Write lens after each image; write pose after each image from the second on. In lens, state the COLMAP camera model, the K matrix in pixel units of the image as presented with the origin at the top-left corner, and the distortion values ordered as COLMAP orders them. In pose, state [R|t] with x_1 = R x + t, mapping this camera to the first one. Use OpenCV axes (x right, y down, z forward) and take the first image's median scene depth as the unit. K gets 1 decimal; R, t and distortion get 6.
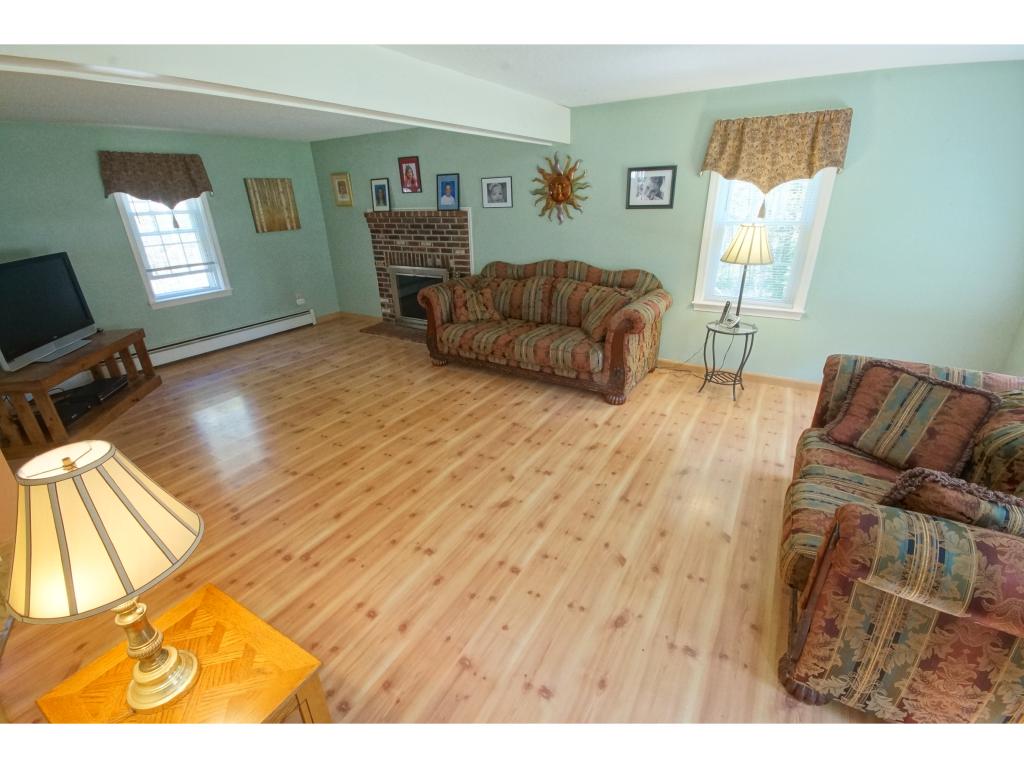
lens RADIAL K [[449.9, 0, 509.7], [0, 449.9, 380.3], [0, 0, 1]] dist [-0.002810, -0.000442]
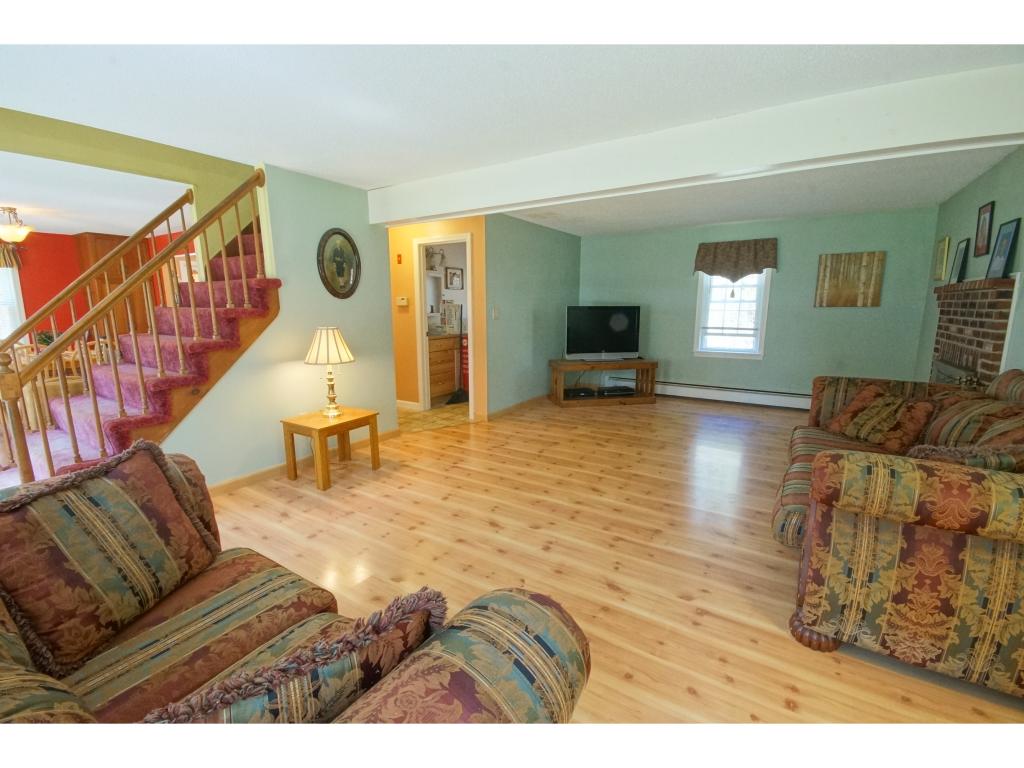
lens RADIAL K [[449.9, 0, 509.0], [0, 449.9, 385.4], [0, 0, 1]] dist [-0.002810, -0.000442]
pose [[-0.020263, 0.203905, -0.978781, 0.609140], [-0.376598, 0.905319, 0.196398, -0.156373], [0.926155, 0.372587, 0.058446, 0.530527]]
